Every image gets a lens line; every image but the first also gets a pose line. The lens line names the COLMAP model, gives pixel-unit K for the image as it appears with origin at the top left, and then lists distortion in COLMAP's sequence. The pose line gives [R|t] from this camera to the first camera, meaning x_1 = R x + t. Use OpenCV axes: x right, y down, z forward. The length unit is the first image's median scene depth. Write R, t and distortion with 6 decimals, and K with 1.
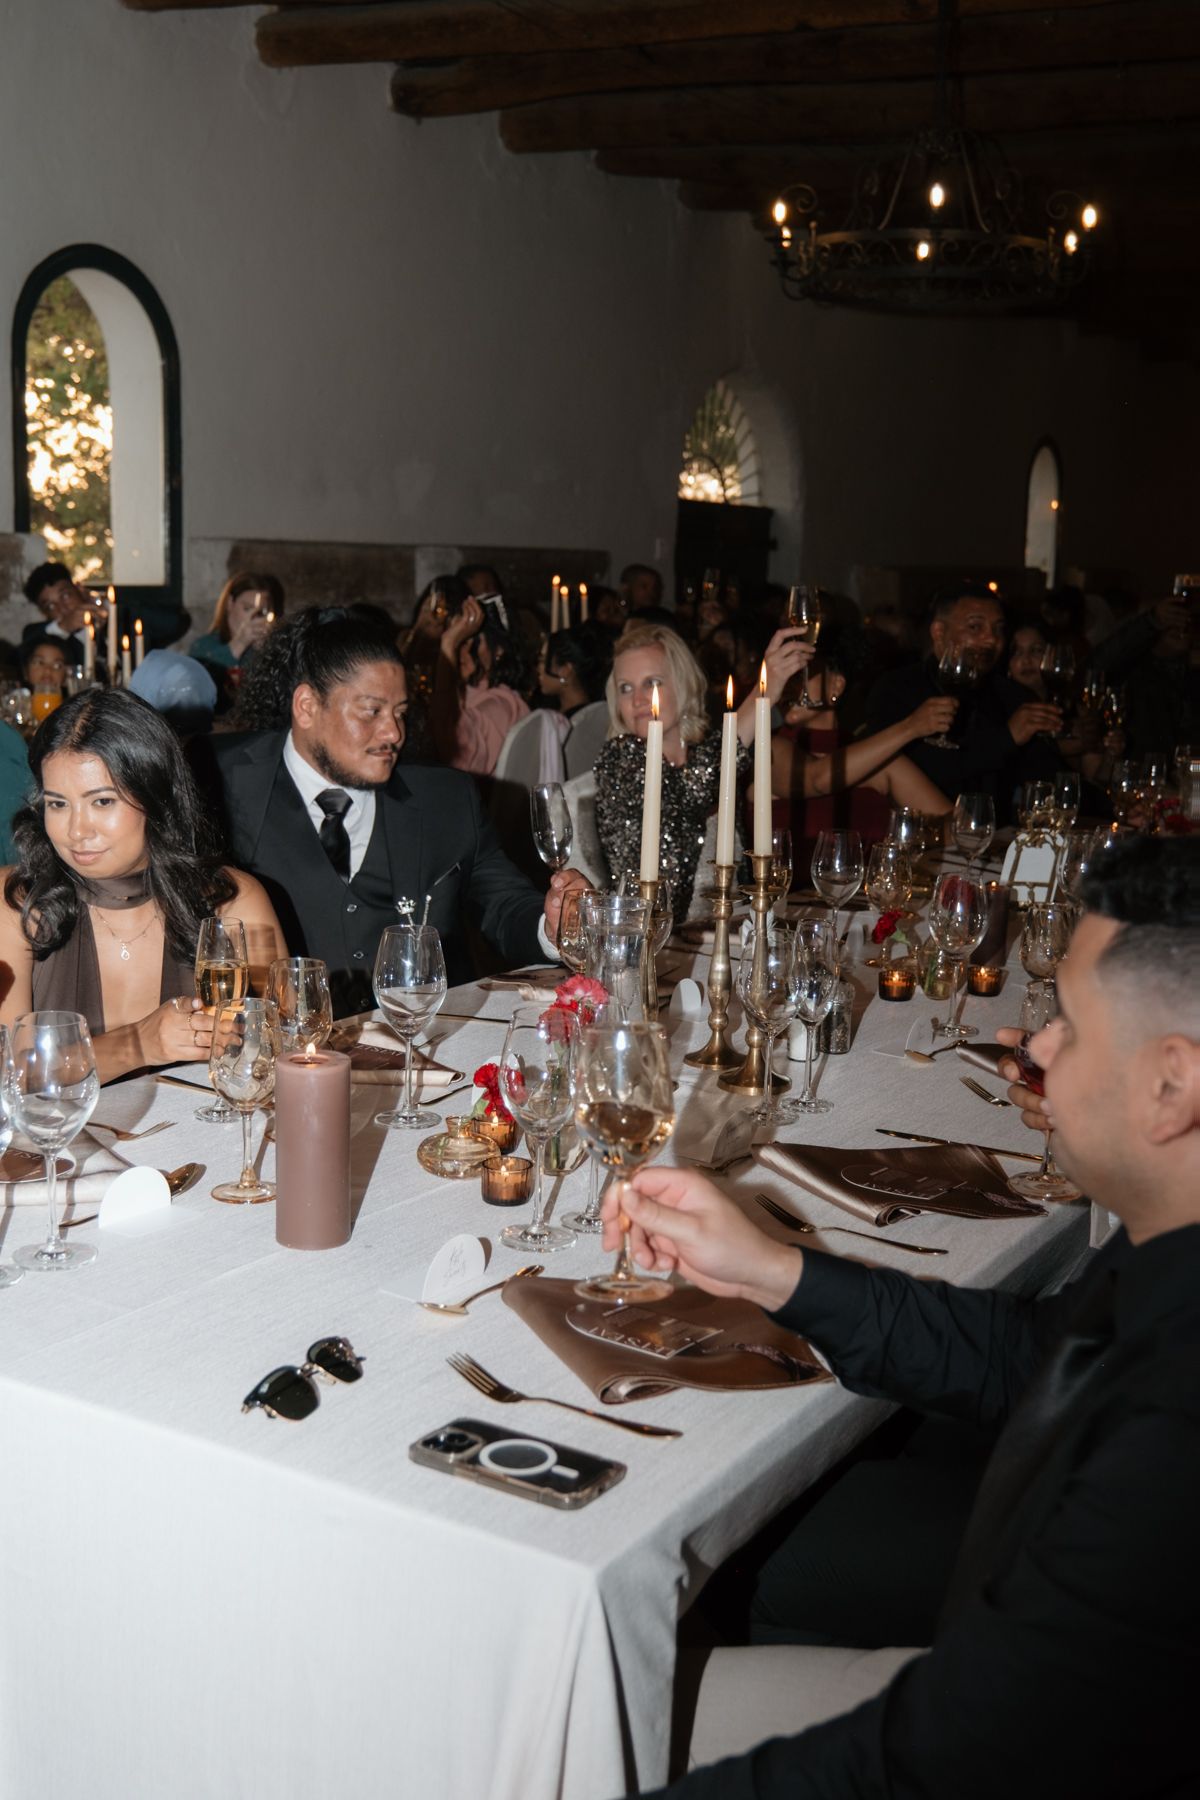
lens RADIAL K [[2040.5, 0, 639.8], [0, 2040.5, 966.6], [0, 0, 1]] dist [-0.003776, 0.000000]
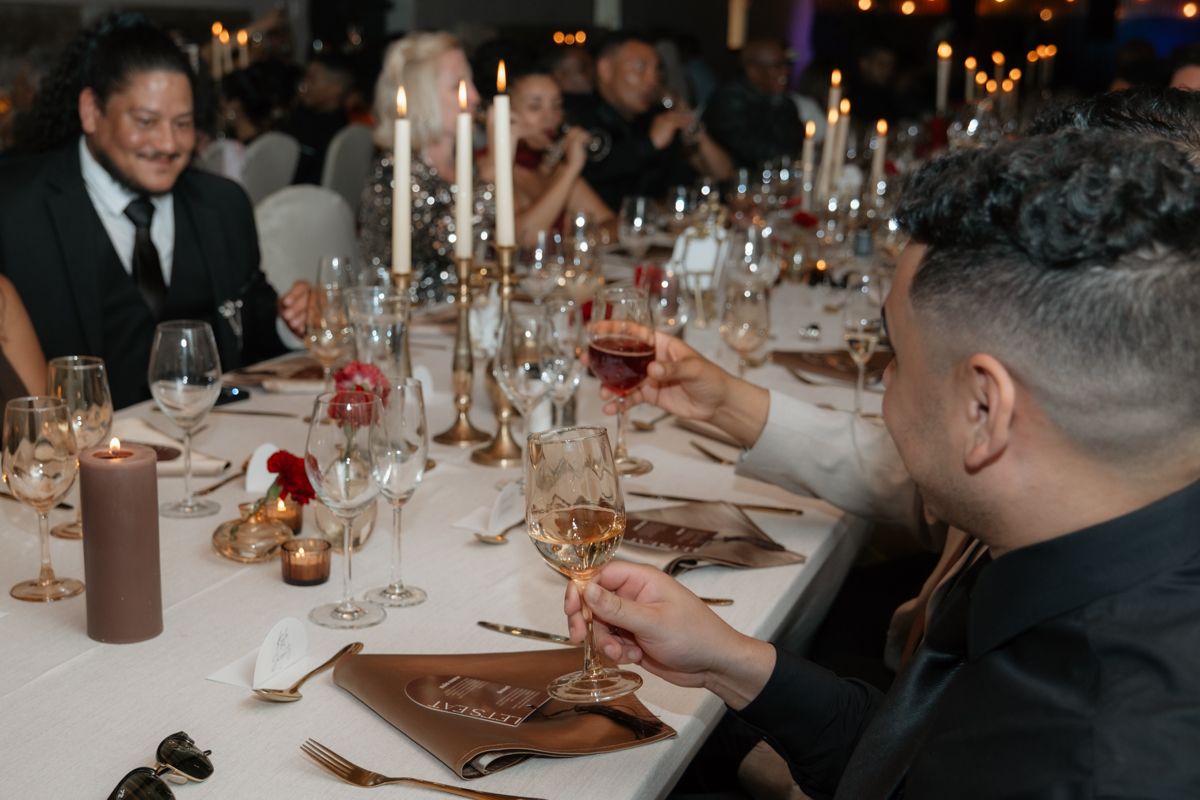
lens RADIAL K [[1673.0, 0, 569.3], [0, 1673.0, 451.1], [0, 0, 1]] dist [0.001756, 0.000000]
pose [[0.983482, -0.052316, 0.173280, -0.029390], [0.043544, 0.997589, 0.054046, 0.003351], [-0.175690, -0.045608, 0.983389, 0.054703]]
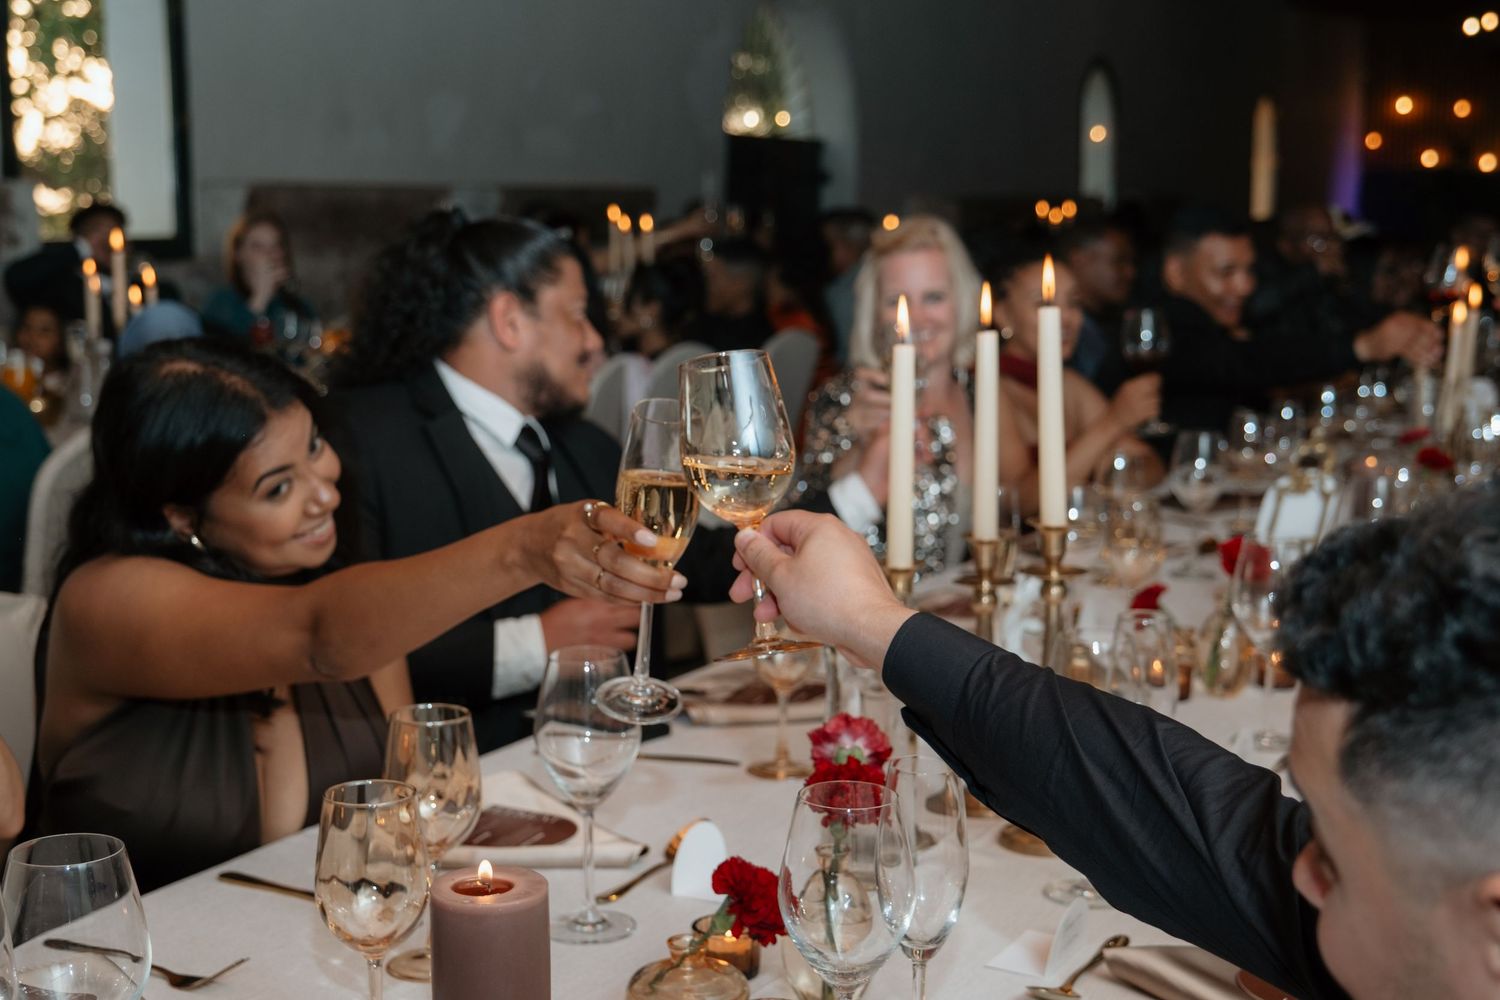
lens RADIAL K [[2091.3, 0, 752.9], [0, 2091.3, 505.2], [0, 0, 1]] dist [0.001756, 0.000000]
pose [[0.998216, -0.041178, 0.043239, -0.035170], [0.043551, 0.997512, -0.055439, -0.011160], [-0.040849, 0.057223, 0.997525, 0.117841]]
